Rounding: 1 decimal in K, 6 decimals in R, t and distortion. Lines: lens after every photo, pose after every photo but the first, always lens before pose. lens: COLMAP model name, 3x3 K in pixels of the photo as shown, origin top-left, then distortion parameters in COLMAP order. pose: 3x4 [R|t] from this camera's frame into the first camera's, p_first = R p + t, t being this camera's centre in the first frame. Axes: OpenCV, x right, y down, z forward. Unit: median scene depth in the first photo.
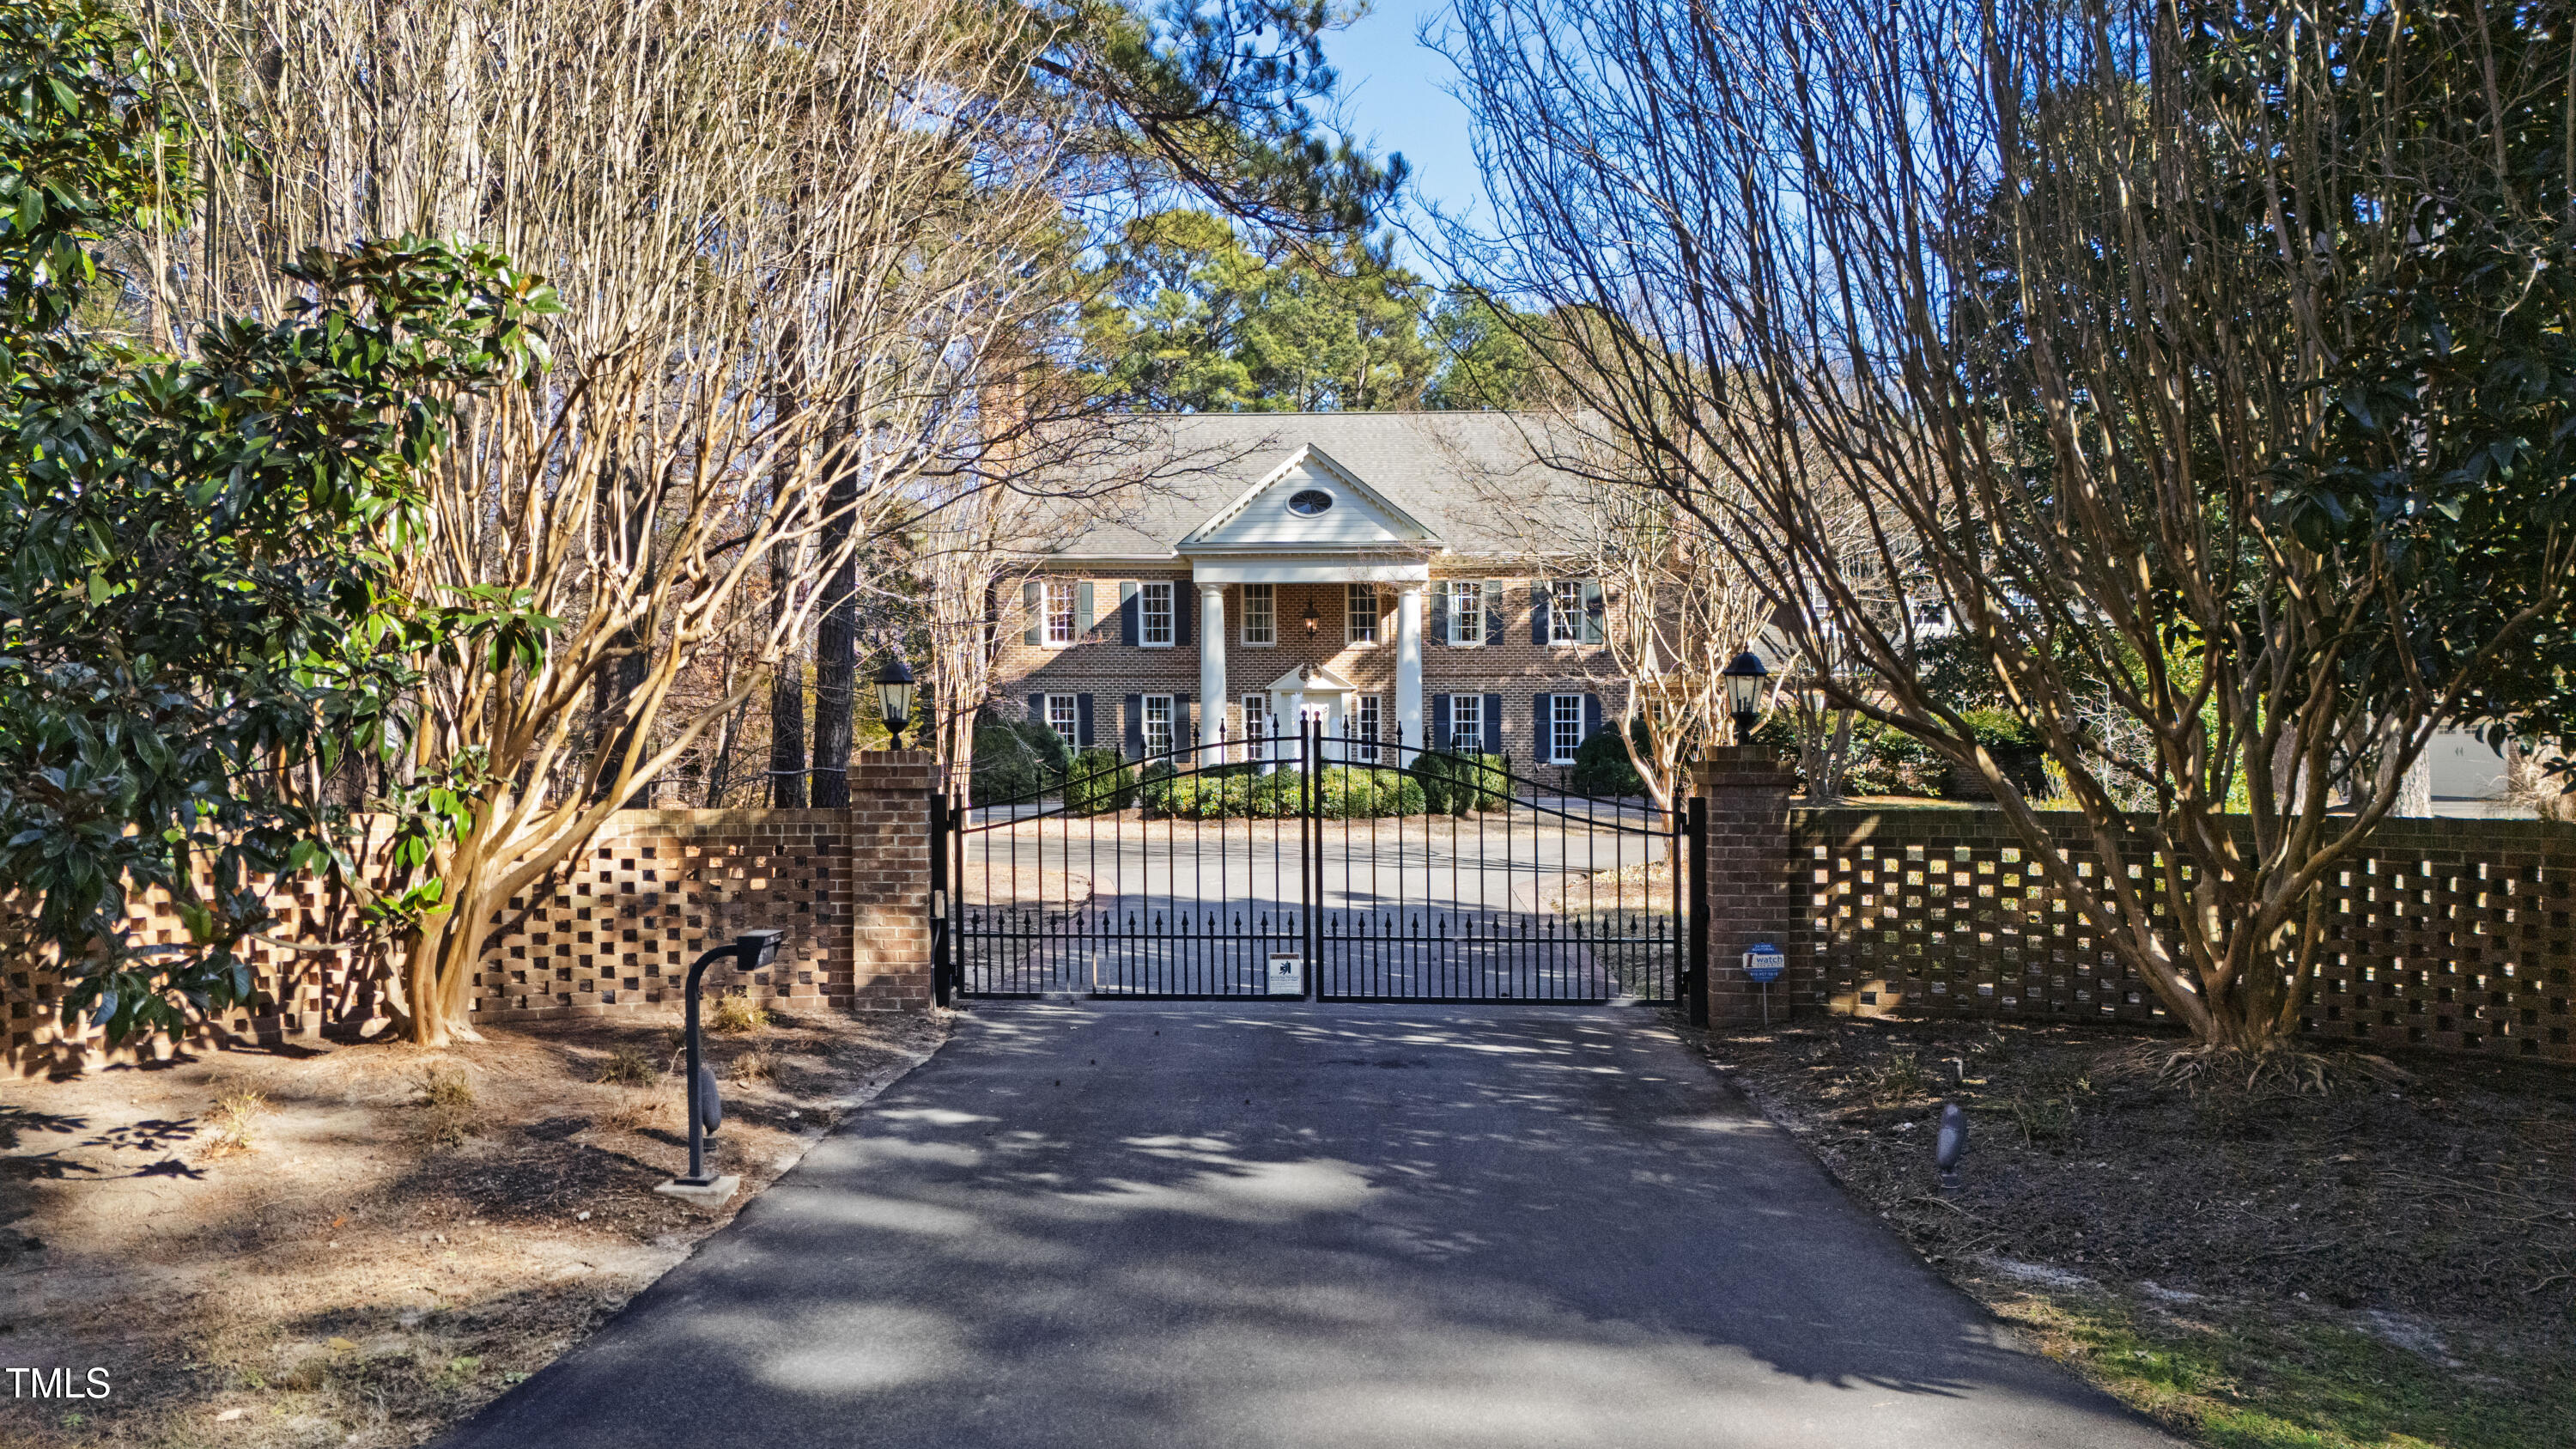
lens RADIAL K [[1875.0, 0, 1222.5], [0, 1875.0, 687.6], [0, 0, 1]] dist [0.052637, -0.019280]
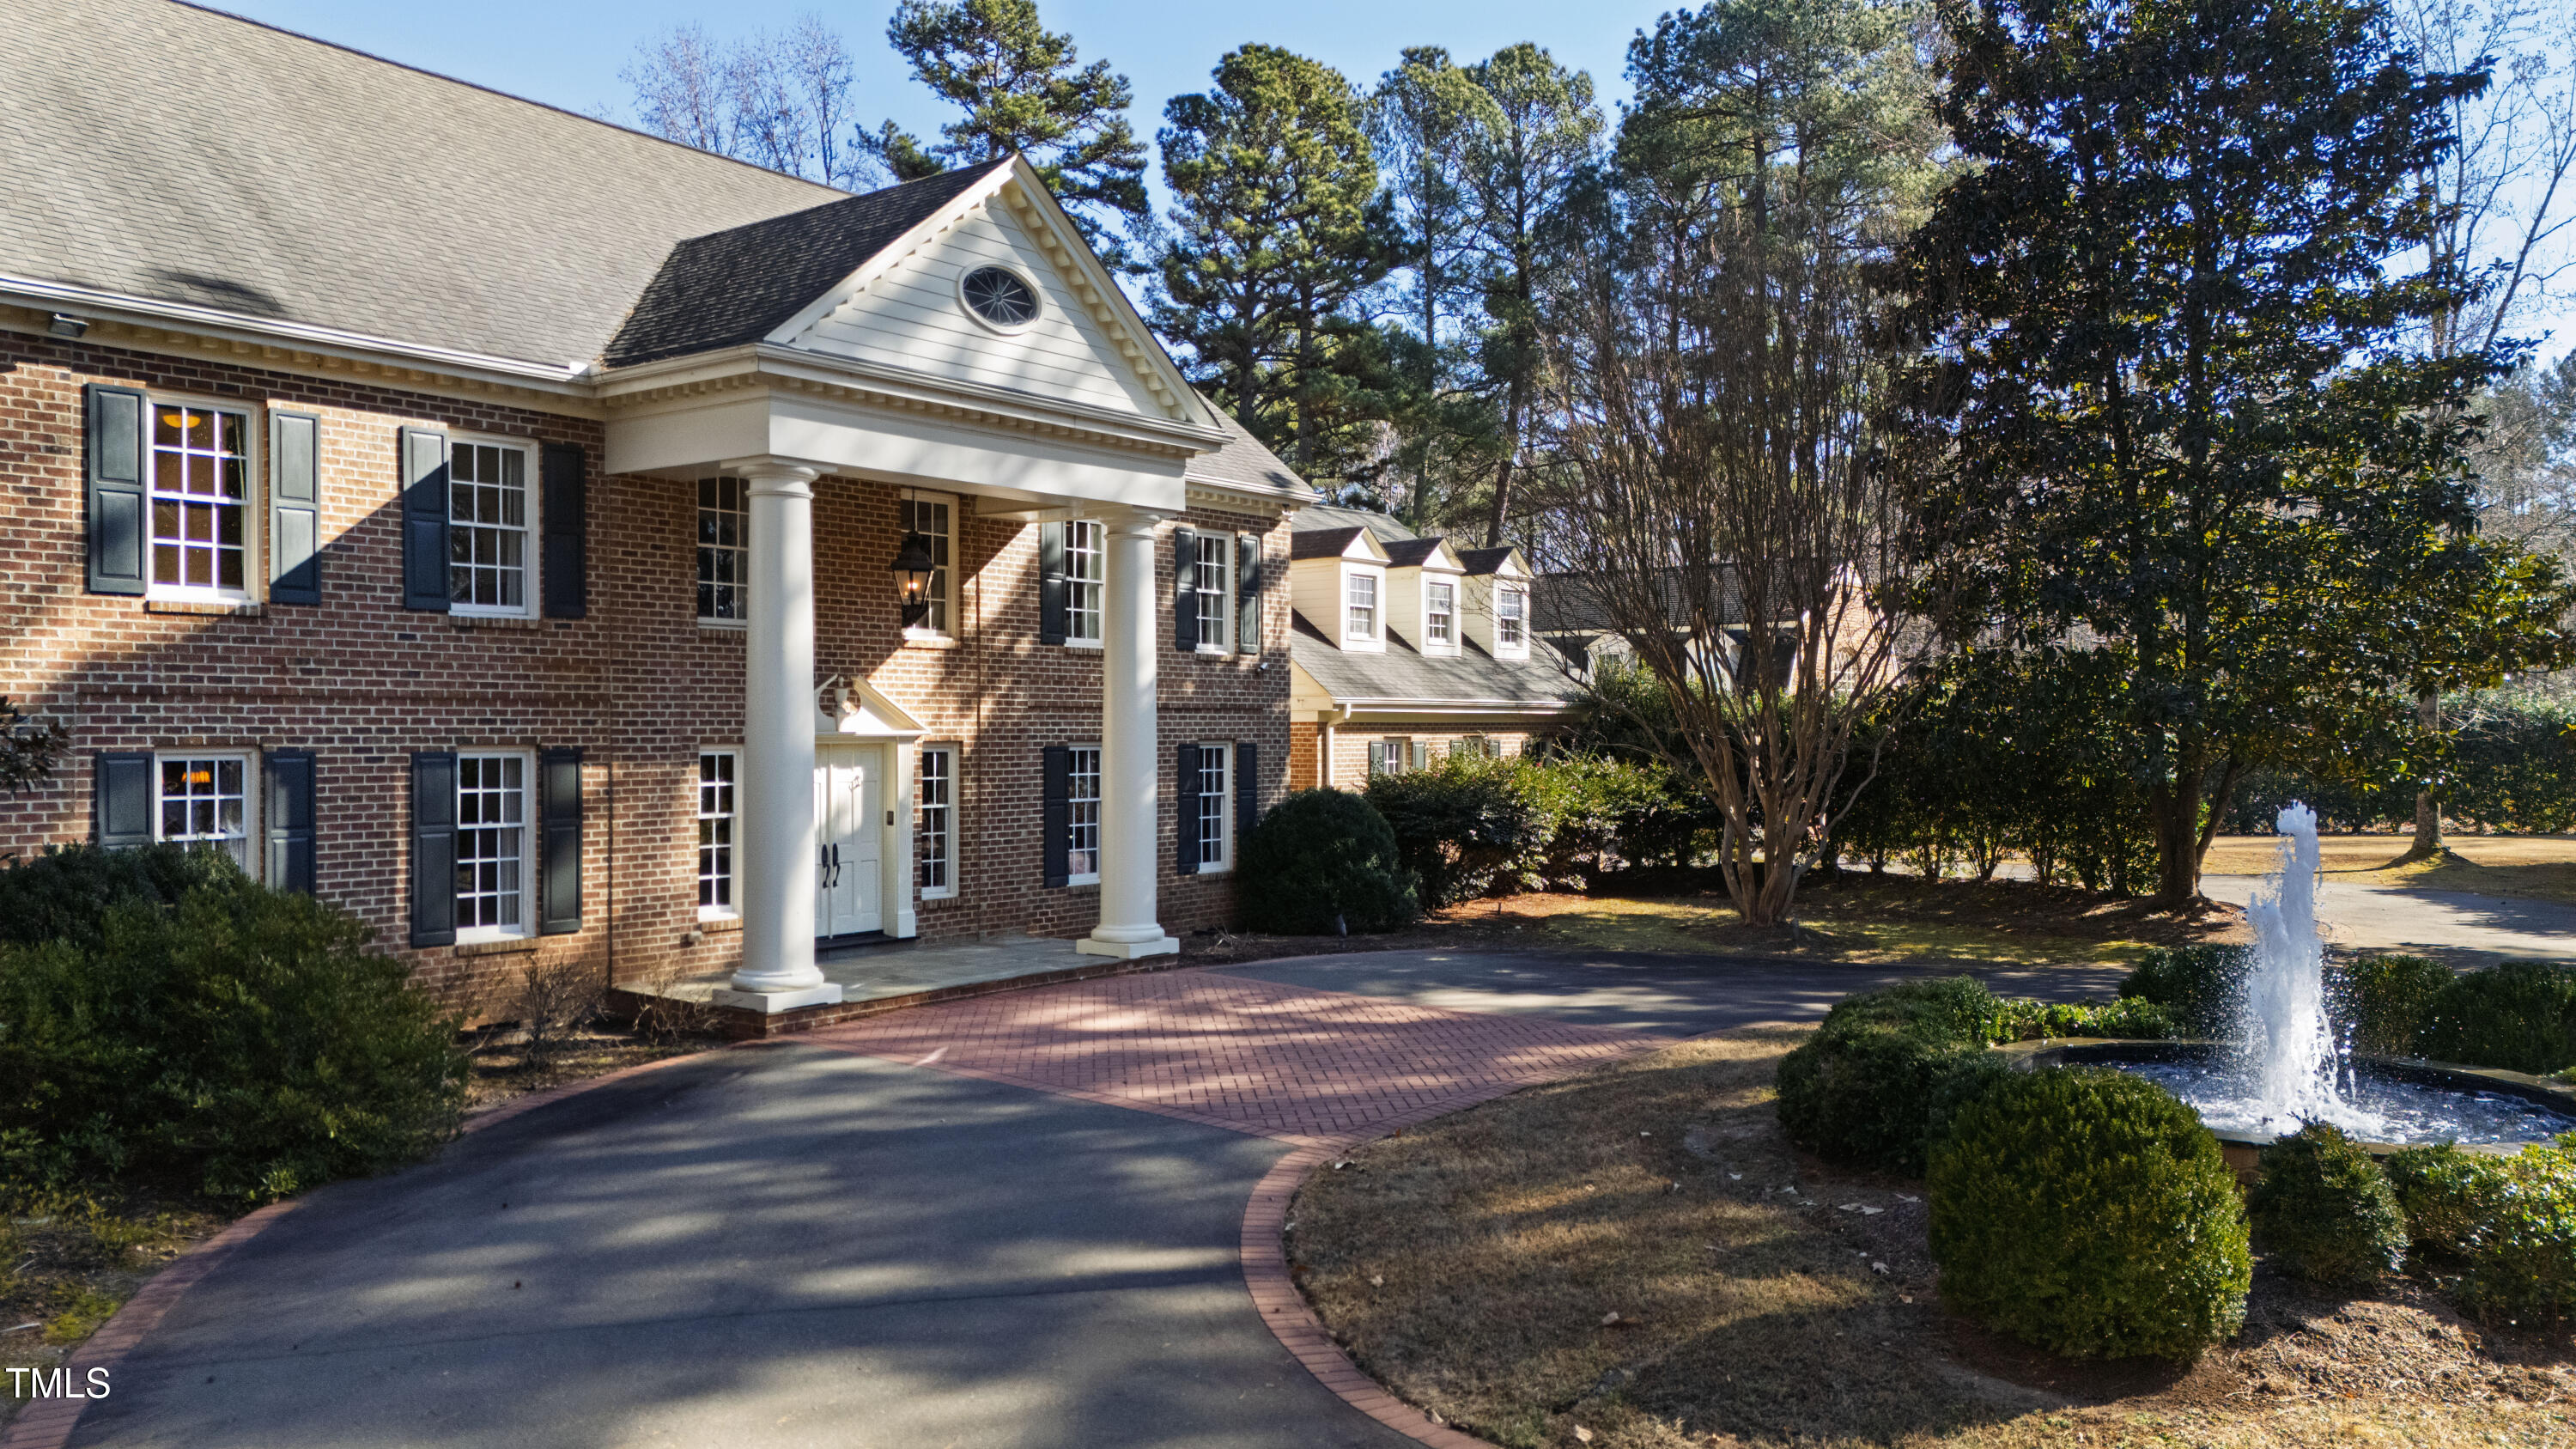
lens RADIAL K [[1875.0, 0, 1271.1], [0, 1875.0, 673.5], [0, 0, 1]] dist [0.052637, -0.019280]
pose [[0.577703, 0.026077, 0.815830, -0.248217], [-0.017668, 0.999655, -0.019442, -0.006632], [-0.816056, -0.003183, 0.577965, 0.671051]]
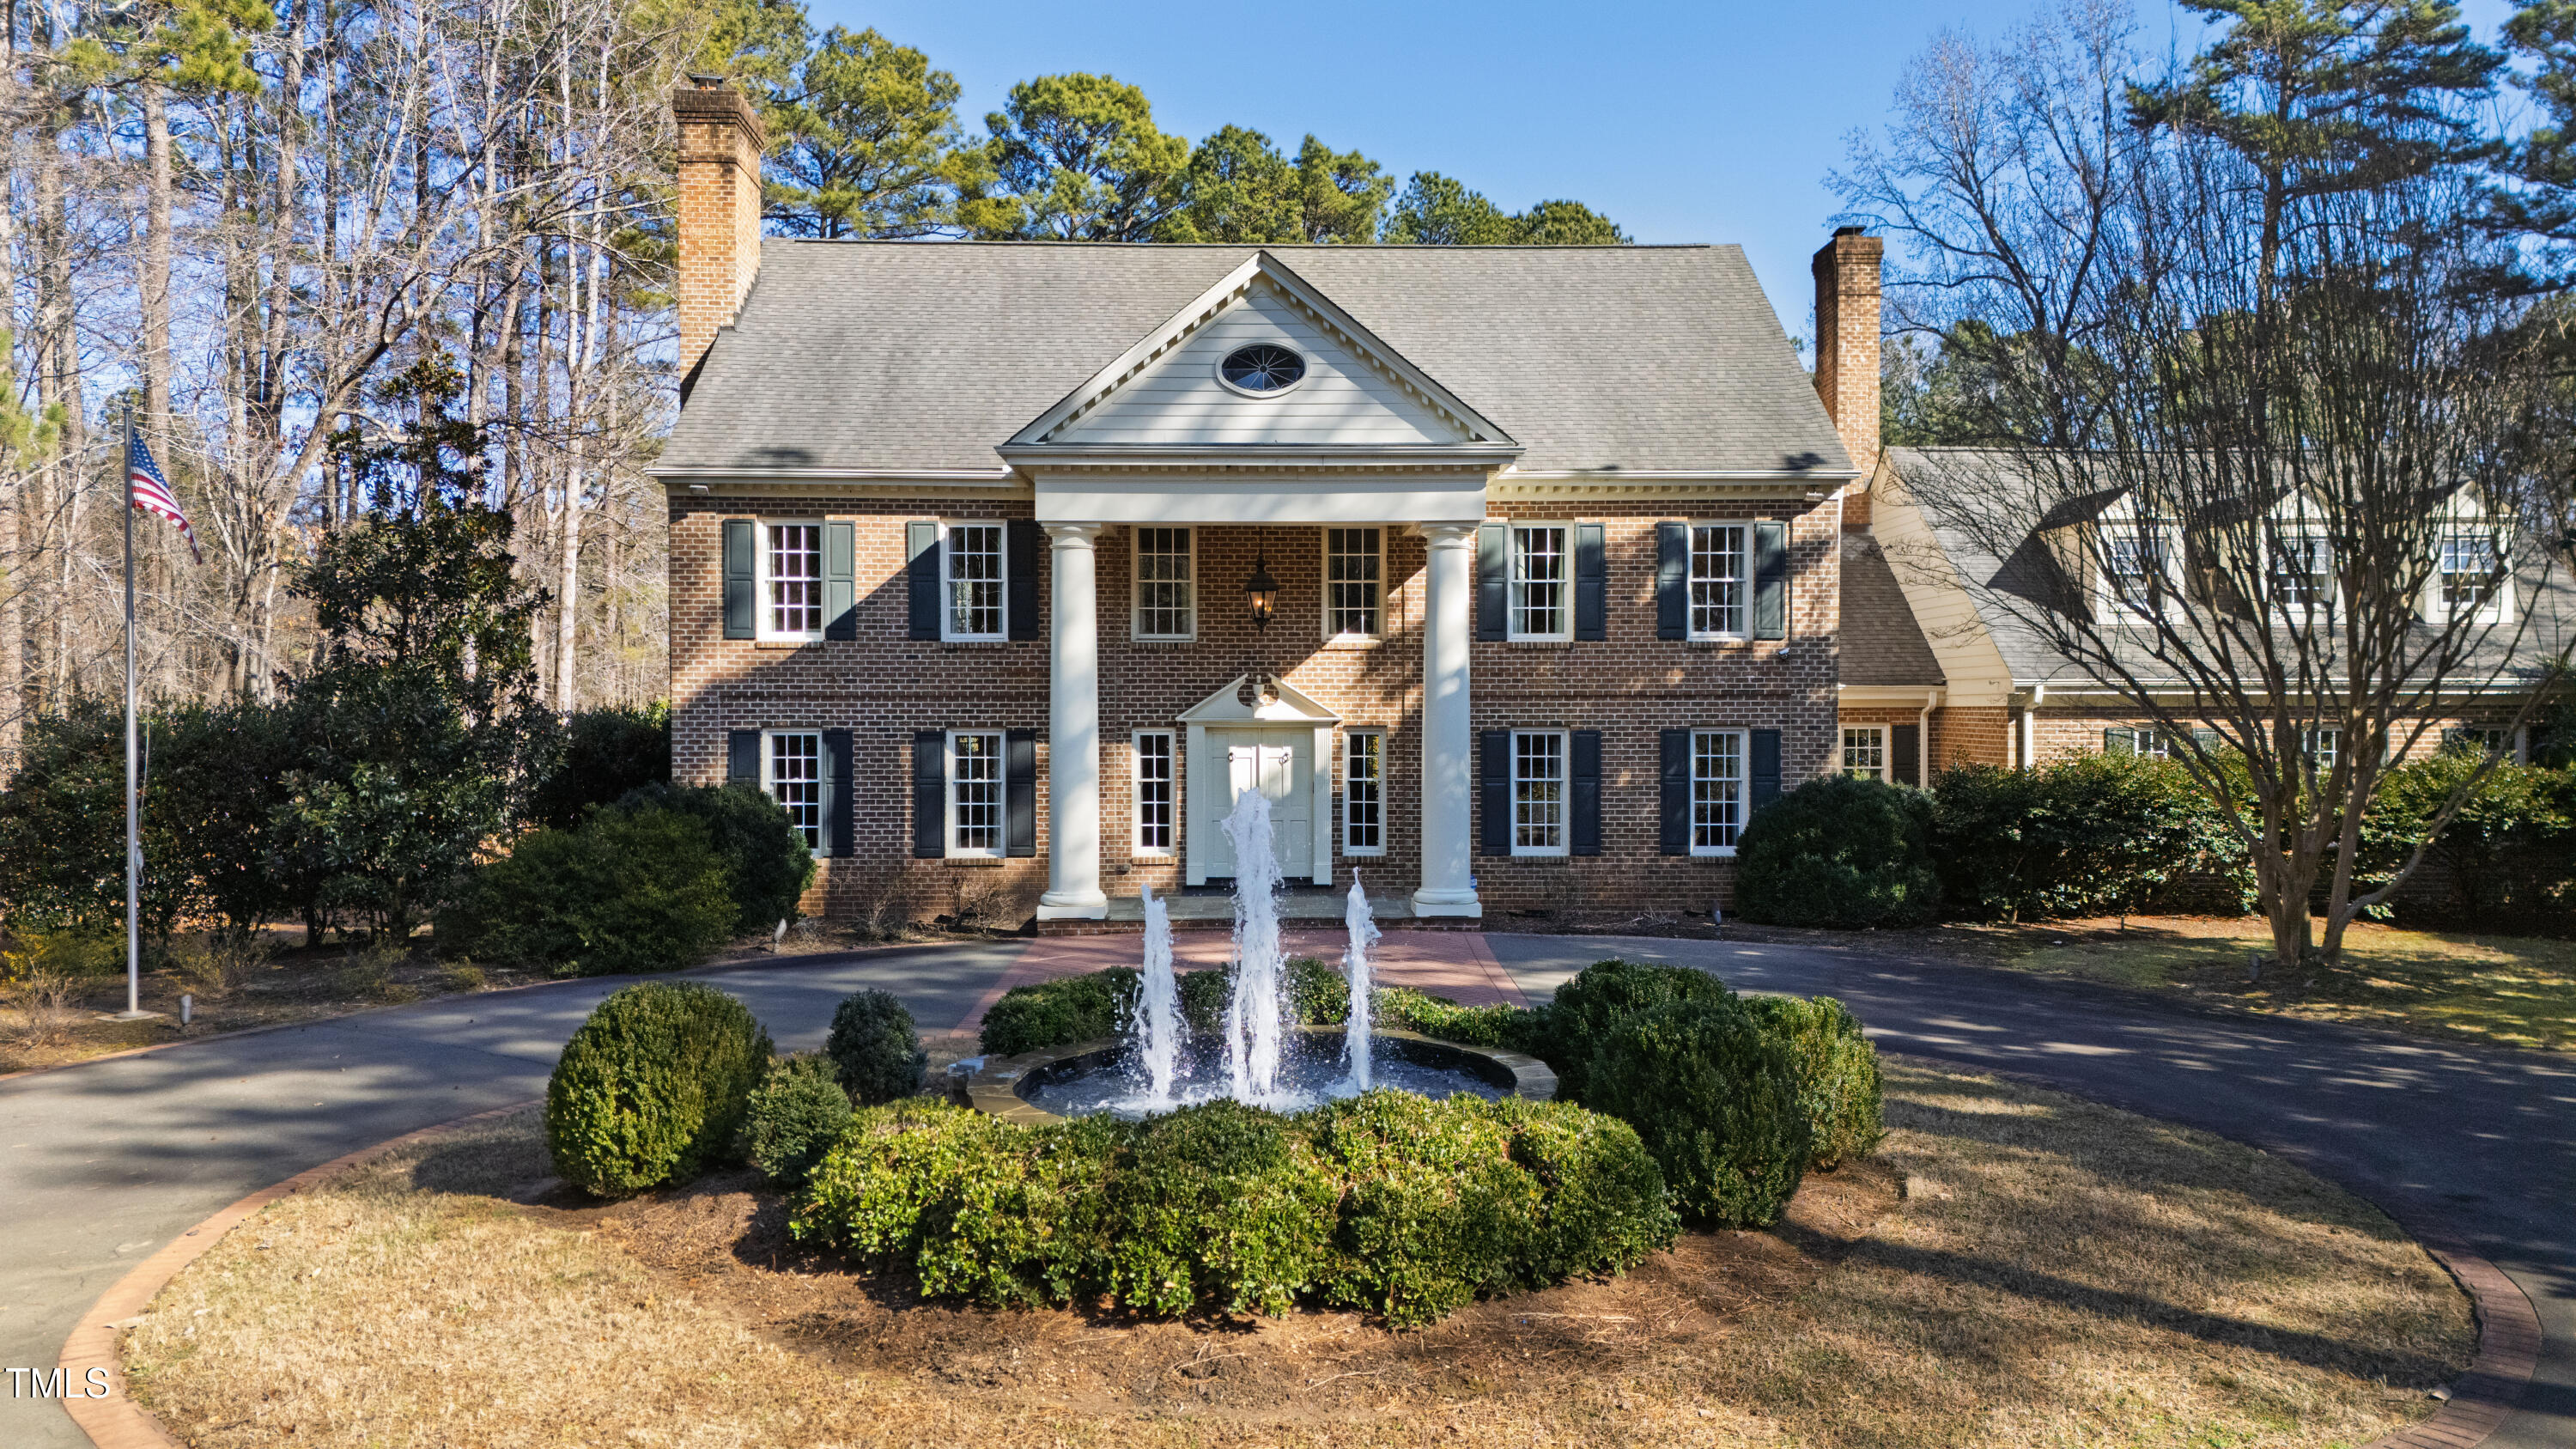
lens RADIAL K [[1875.0, 0, 1312.9], [0, 1875.0, 707.0], [0, 0, 1]] dist [0.052637, -0.019280]
pose [[0.996342, -0.000344, 0.085456, 0.015995], [-0.002003, 0.999623, 0.027378, -0.018191], [-0.085433, -0.027449, 0.995966, 0.454227]]
